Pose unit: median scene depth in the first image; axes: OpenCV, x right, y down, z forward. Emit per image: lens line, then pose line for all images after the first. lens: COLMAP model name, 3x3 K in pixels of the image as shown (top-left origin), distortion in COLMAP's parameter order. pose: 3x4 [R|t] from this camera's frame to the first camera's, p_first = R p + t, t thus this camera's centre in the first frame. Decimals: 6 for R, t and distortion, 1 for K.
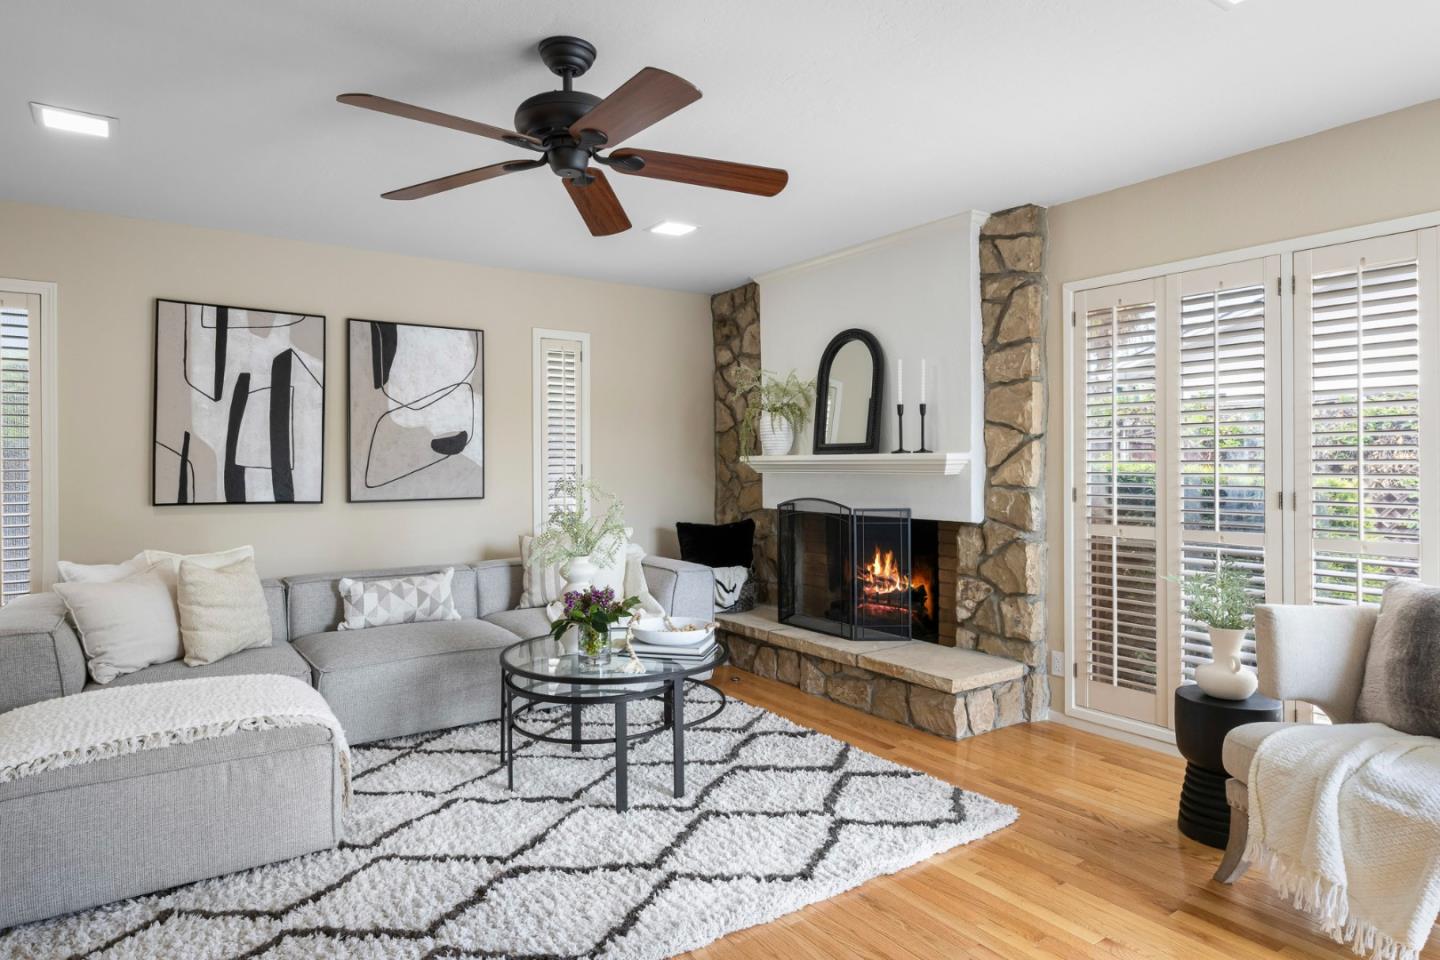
lens RADIAL K [[821.6, 0, 724.3], [0, 821.6, 461.5], [0, 0, 1]] dist [0.002937, -0.000781]
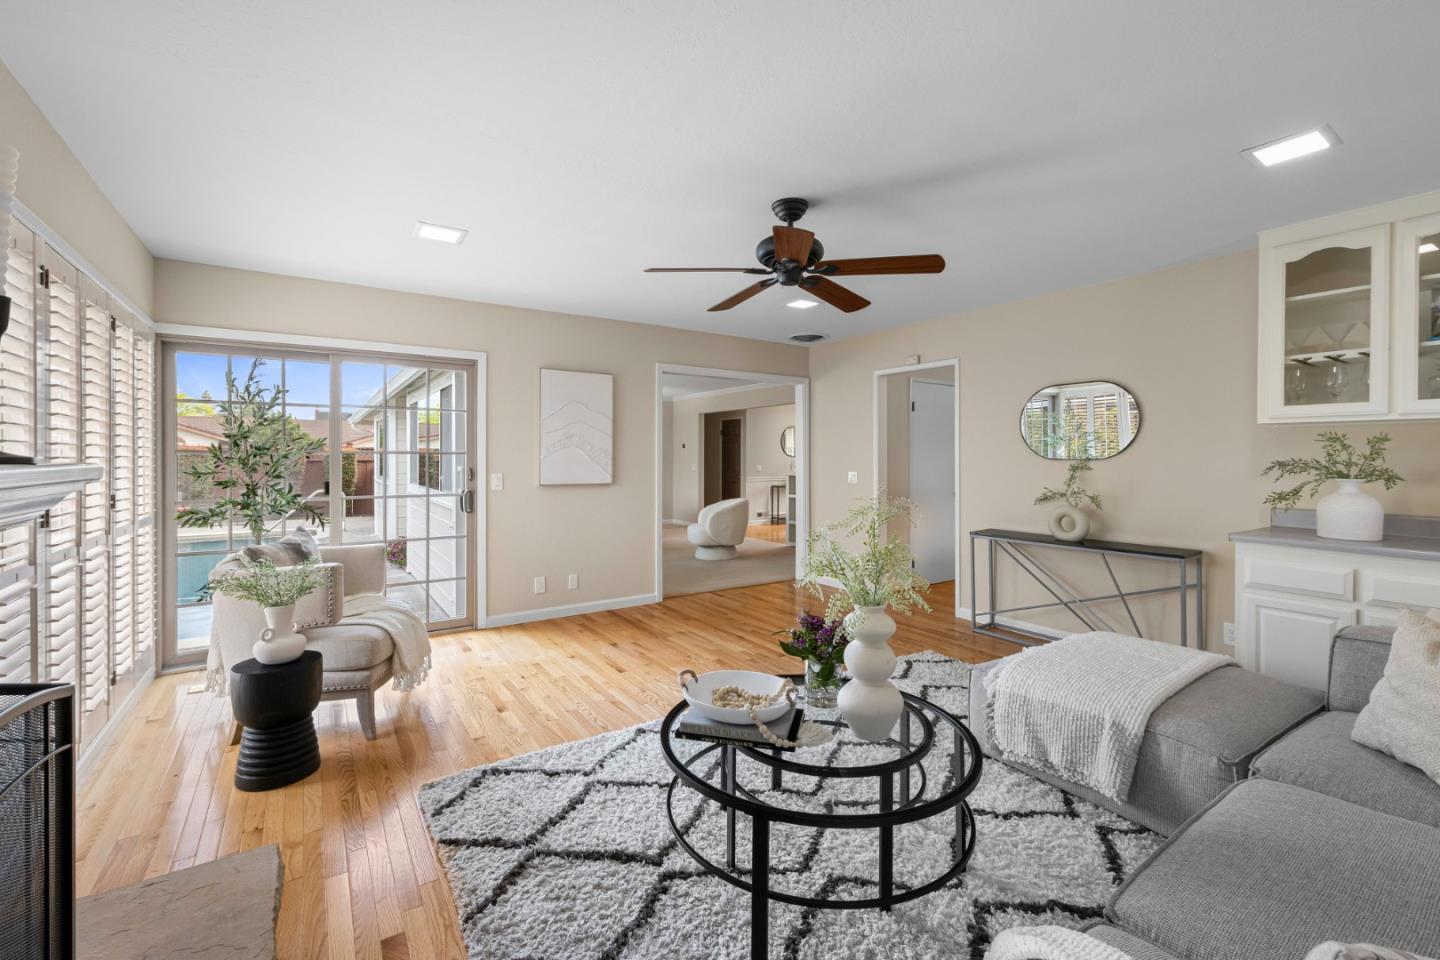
lens RADIAL K [[615.1, 0, 713.0], [0, 615.1, 464.5], [0, 0, 1]] dist [-0.000354, -0.000044]
pose [[-0.999359, 0.003432, 0.035646, -0.049454], [0.003684, 0.999969, 0.006985, -0.007936], [-0.035621, 0.007112, -0.999340, 1.290637]]
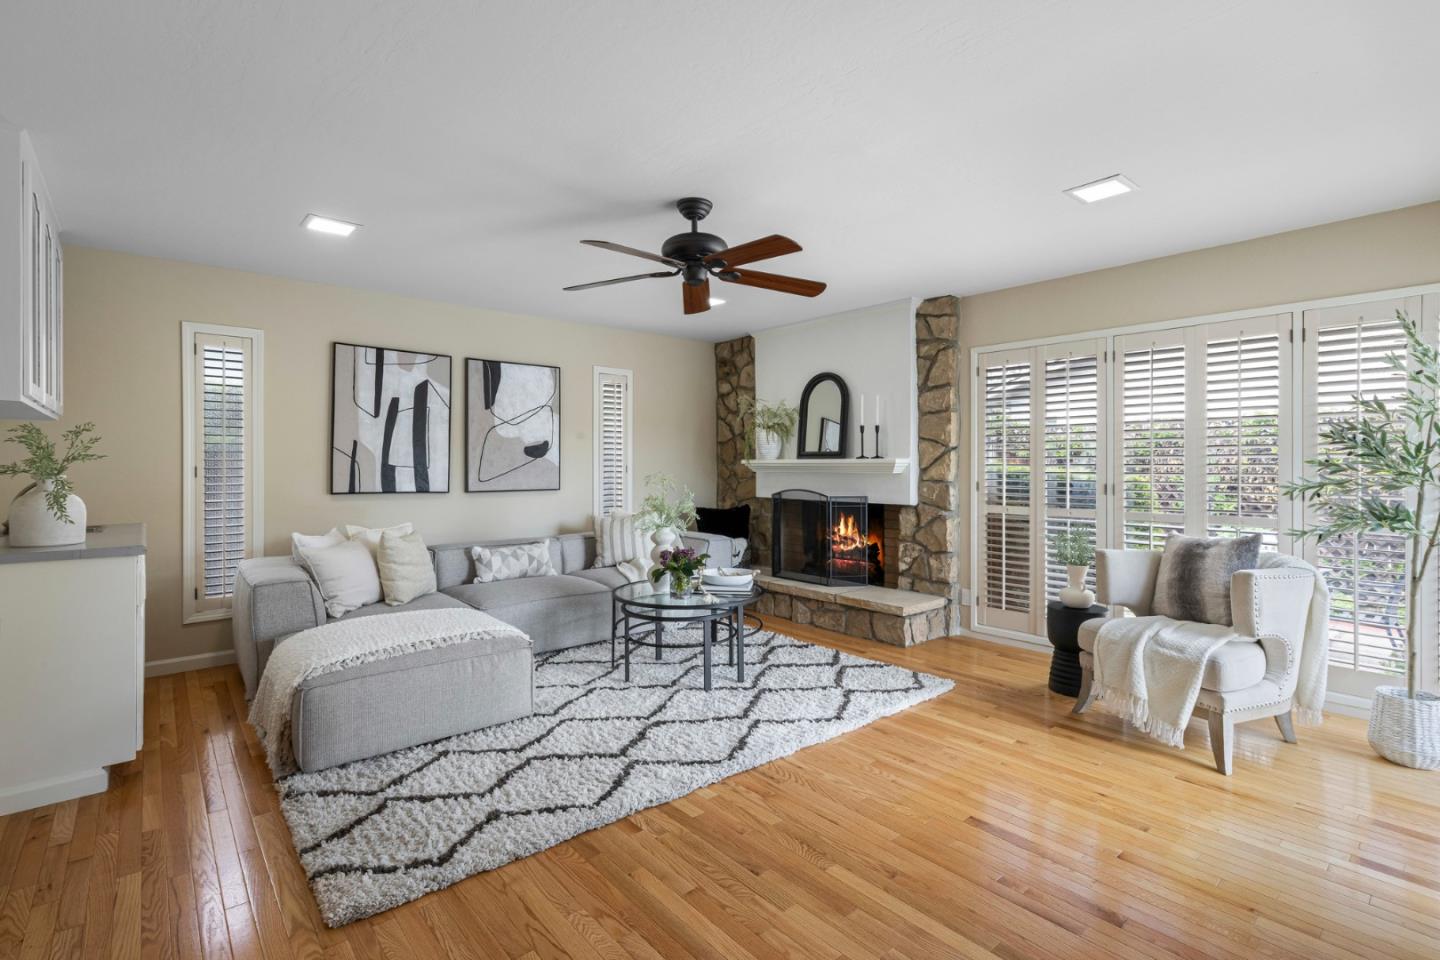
lens RADIAL K [[659.3, 0, 742.9], [0, 659.3, 464.8], [0, 0, 1]] dist [0.000830, 0.000160]
pose [[0.993522, 0.004141, 0.113568, -0.142804], [-0.004316, 0.999990, 0.001296, 0.000620], [-0.113561, -0.001778, 0.993529, -0.164271]]
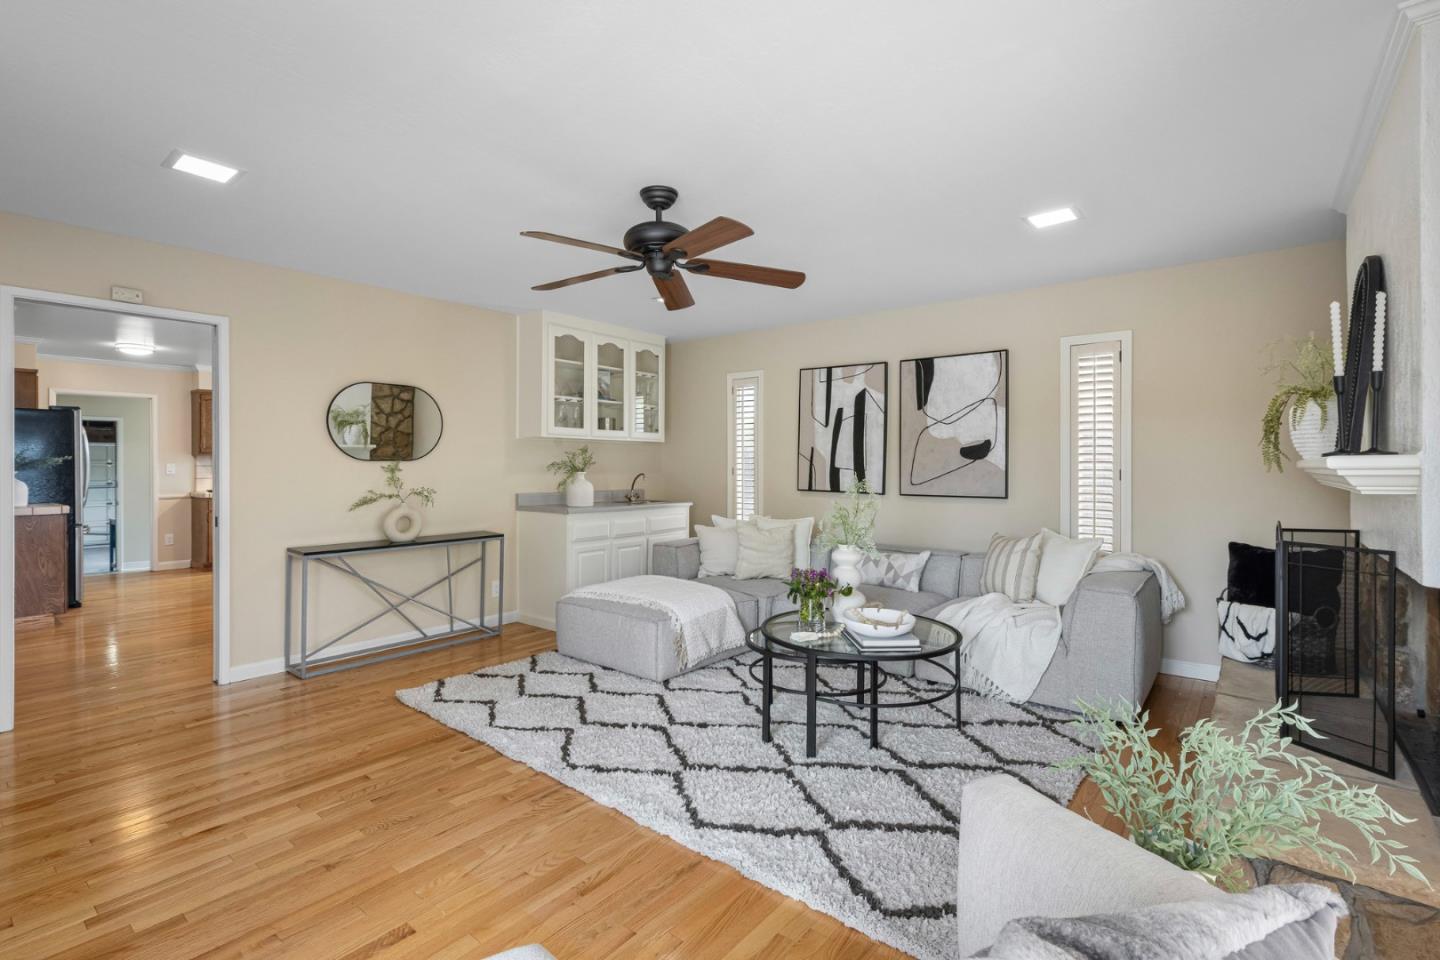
lens RADIAL K [[670.7, 0, 717.8], [0, 670.7, 466.1], [0, 0, 1]] dist [-0.000798, -0.000253]
pose [[0.281430, 0.006512, -0.959560, 0.603937], [-0.002514, 0.999979, 0.006049, -0.005395], [0.959578, 0.000710, 0.281440, 0.451487]]
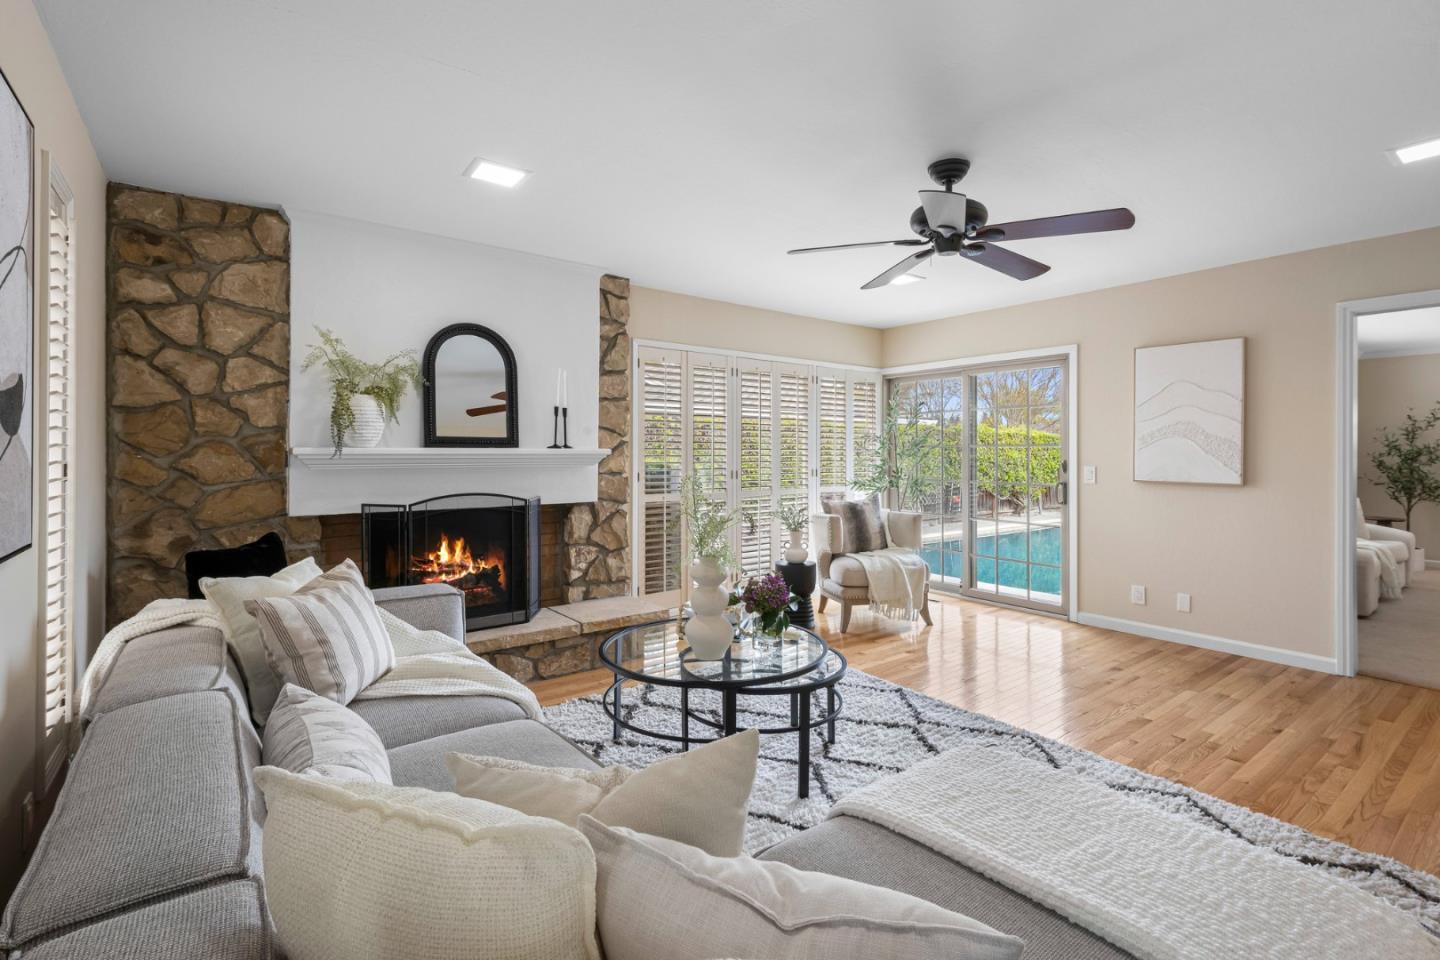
lens RADIAL K [[655.3, 0, 724.0], [0, 655.3, 453.3], [0, 0, 1]] dist [-0.000314, 0.000129]
pose [[-0.026935, 0.002942, 0.999633, -0.776611], [-0.004315, 0.999986, -0.003059, -0.001533], [-0.999628, -0.004396, -0.026922, 0.844141]]
